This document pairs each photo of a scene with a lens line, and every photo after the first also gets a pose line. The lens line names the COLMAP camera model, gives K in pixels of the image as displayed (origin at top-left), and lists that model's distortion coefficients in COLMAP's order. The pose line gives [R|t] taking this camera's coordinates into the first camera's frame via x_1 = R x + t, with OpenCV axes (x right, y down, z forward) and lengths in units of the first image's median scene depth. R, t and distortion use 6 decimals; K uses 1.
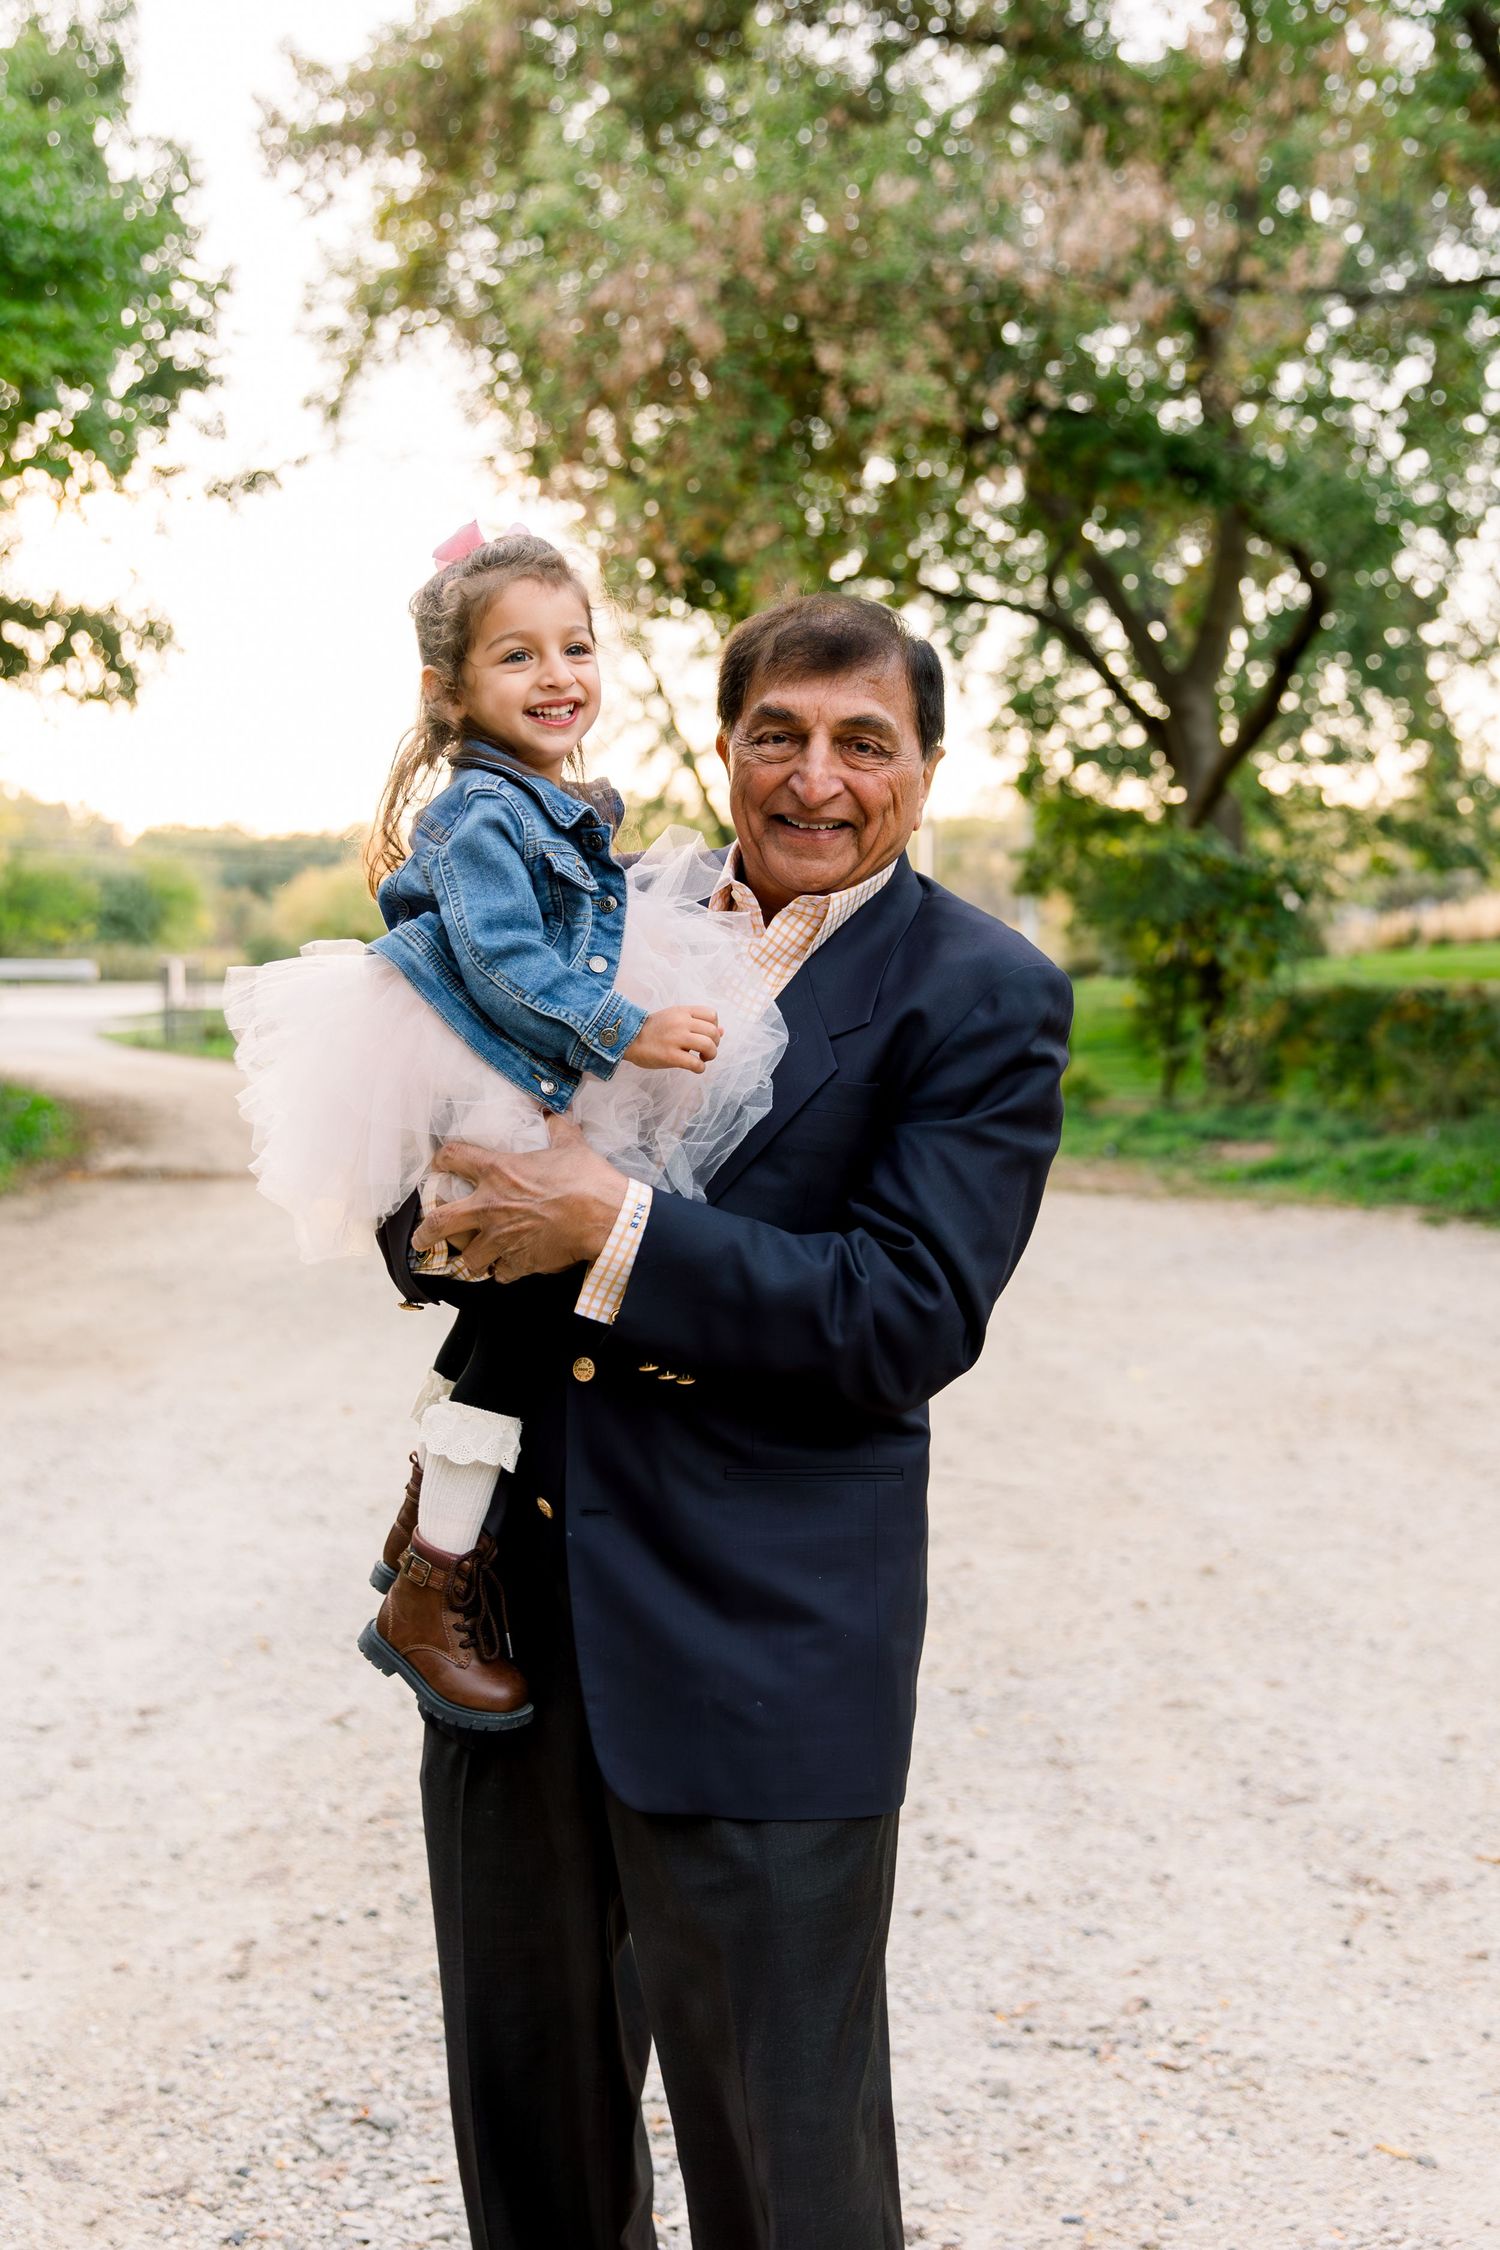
lens RADIAL K [[2369.5, 0, 743.7], [0, 2369.5, 1125.3], [0, 0, 1]] dist [0.007822, -0.002203]
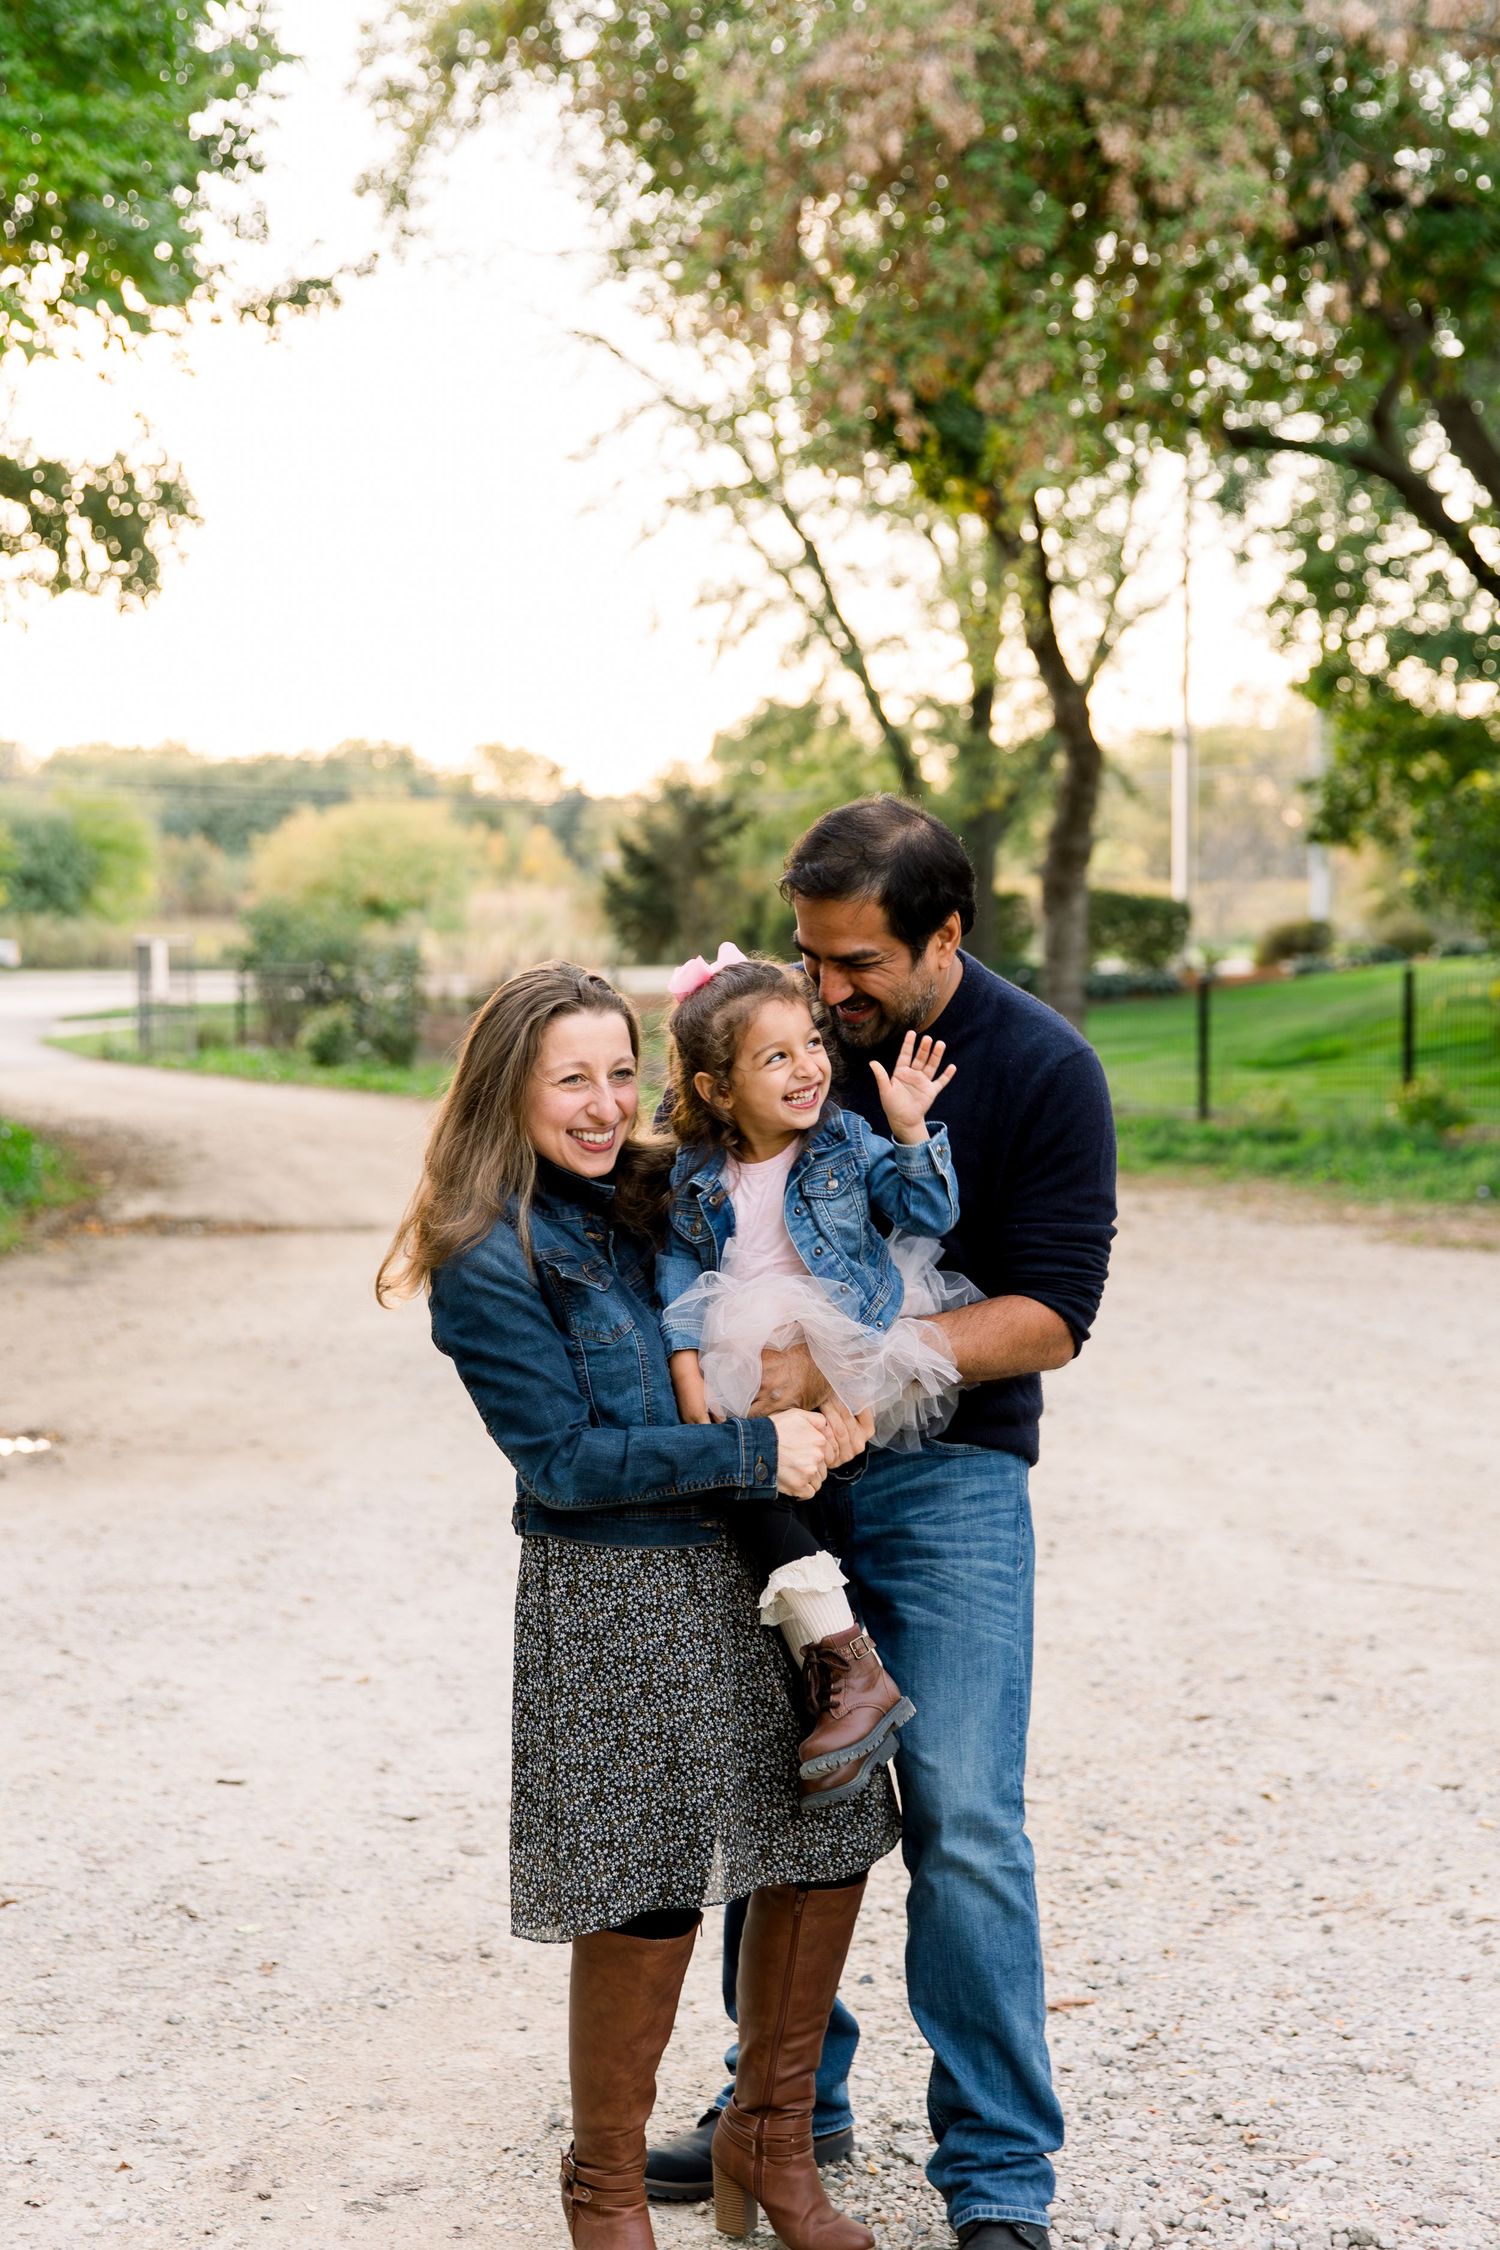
lens RADIAL K [[3442.1, 0, 726.0], [0, 3442.1, 1101.9], [0, 0, 1]] dist [-0.002948, 0.006485]
pose [[0.999071, -0.002249, -0.043035, -0.040579], [0.001377, 0.999793, -0.020285, 0.004345], [0.043072, 0.020206, 0.998868, -0.093814]]
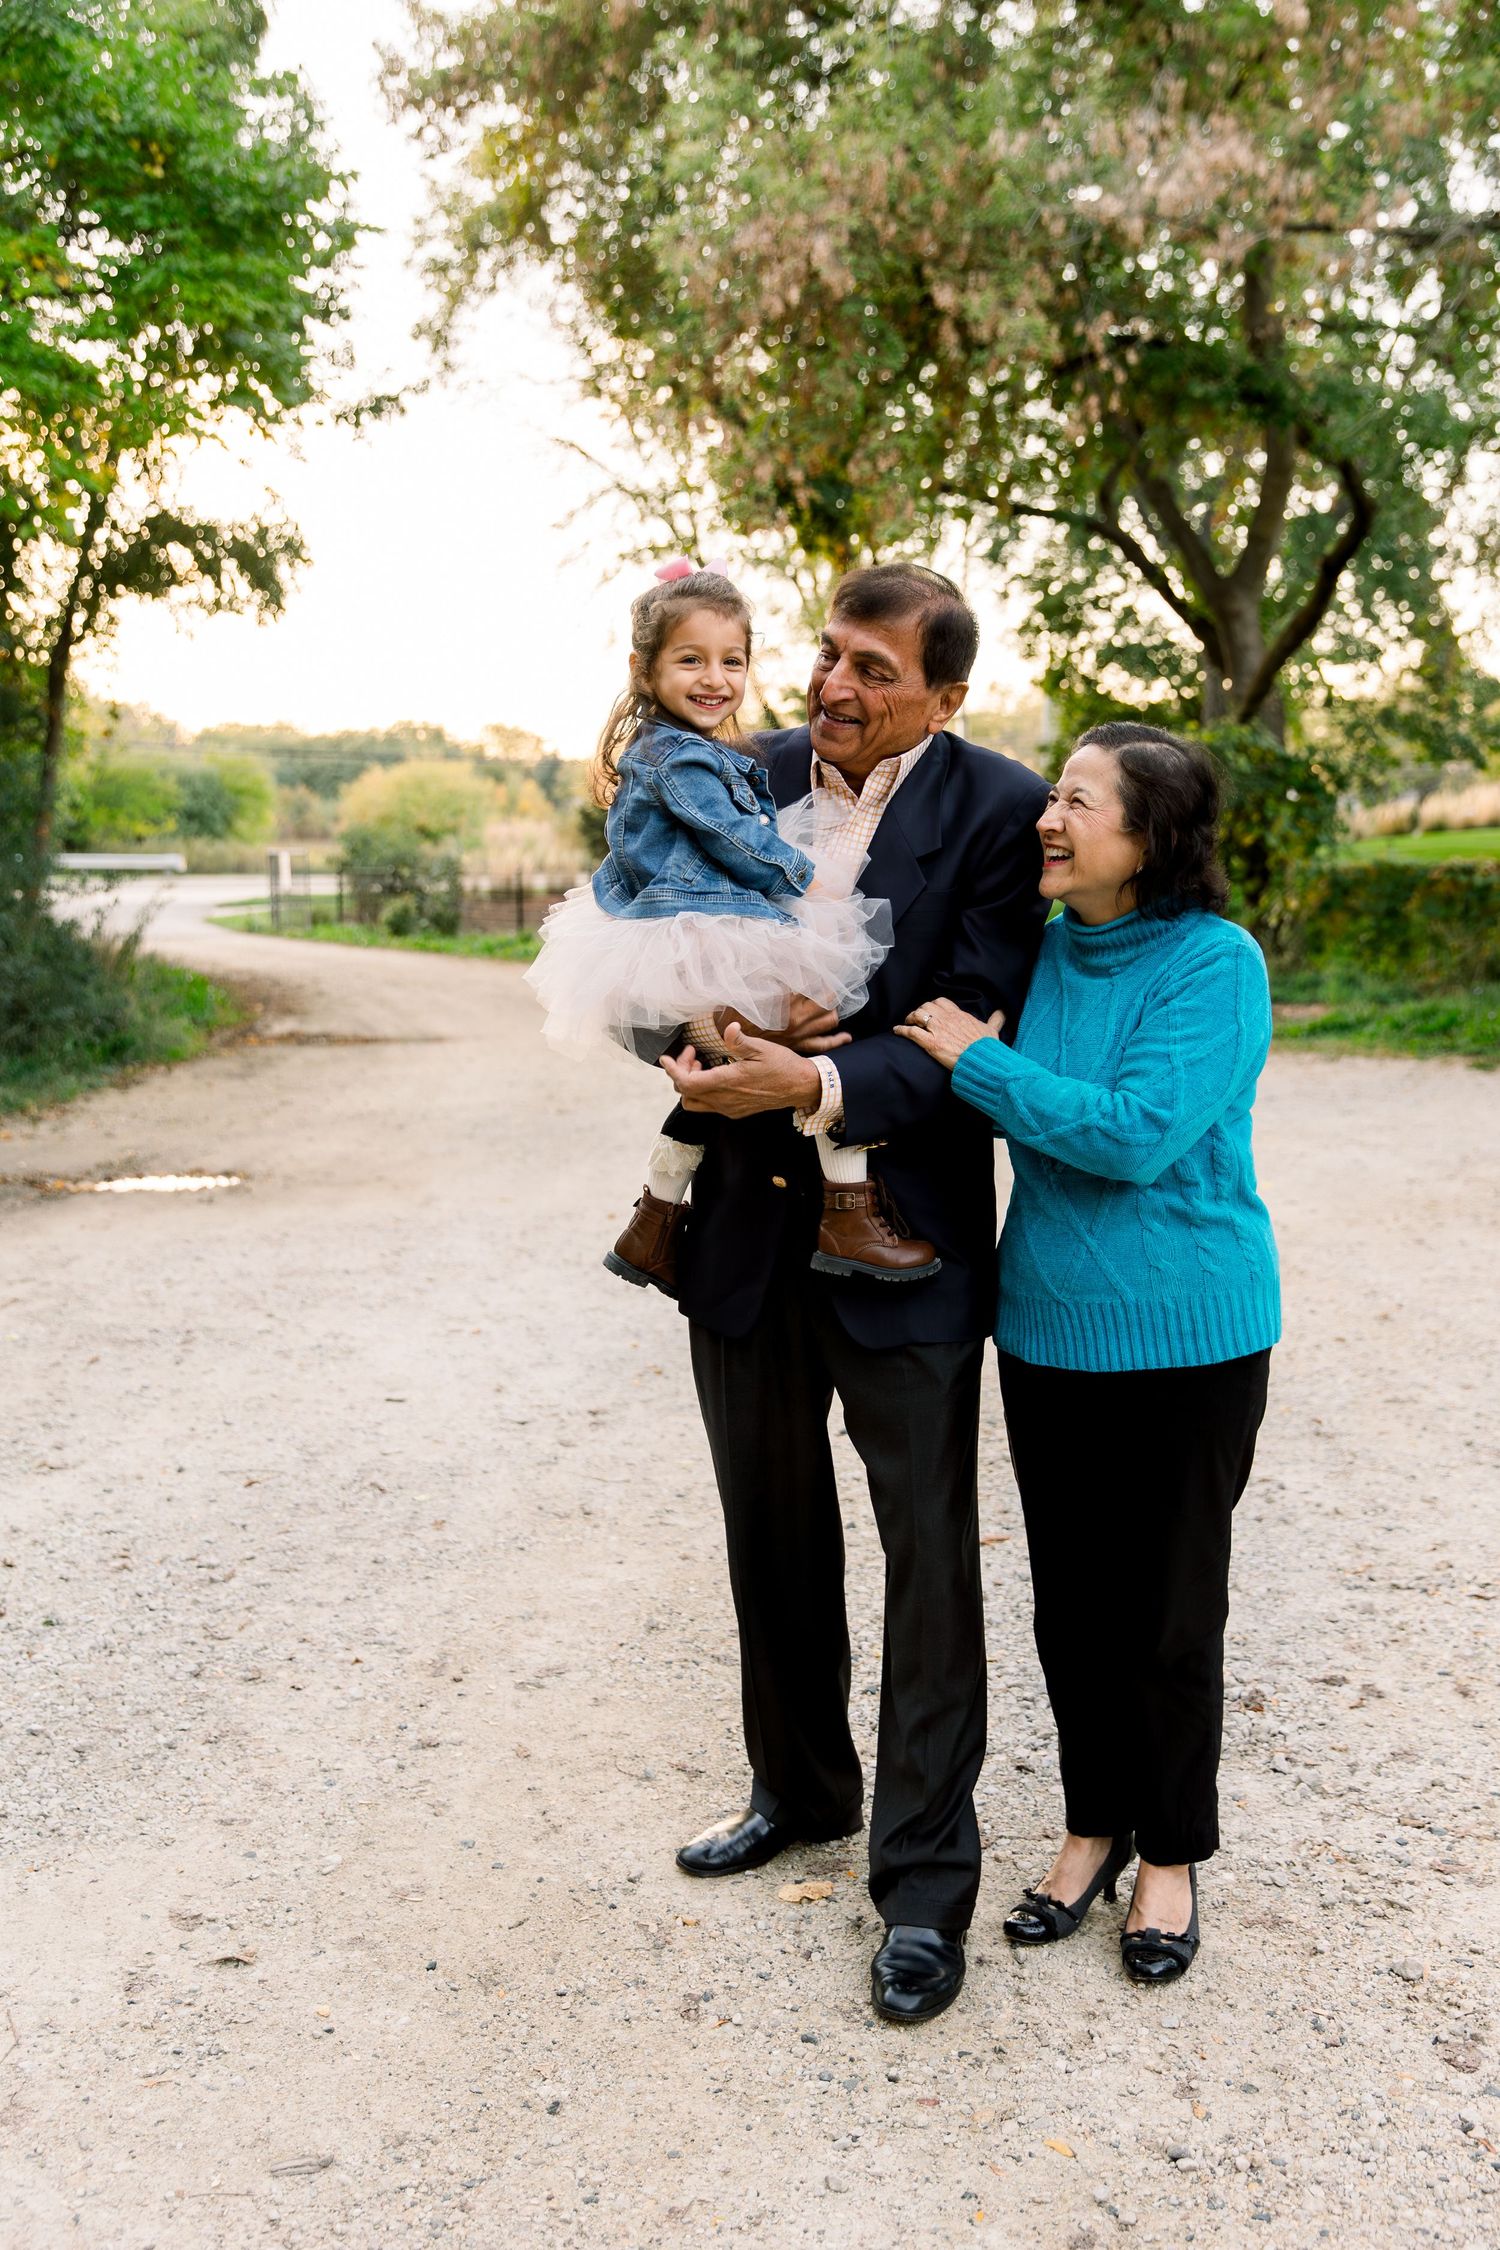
lens RADIAL K [[2242.9, 0, 747.4], [0, 2242.9, 1130.9], [0, 0, 1]] dist [0.014825, -0.004645]
pose [[0.999980, -0.006286, 0.000735, -0.057251], [0.006238, 0.998539, 0.053673, 0.009781], [-0.001071, -0.053668, 0.998558, -0.072201]]
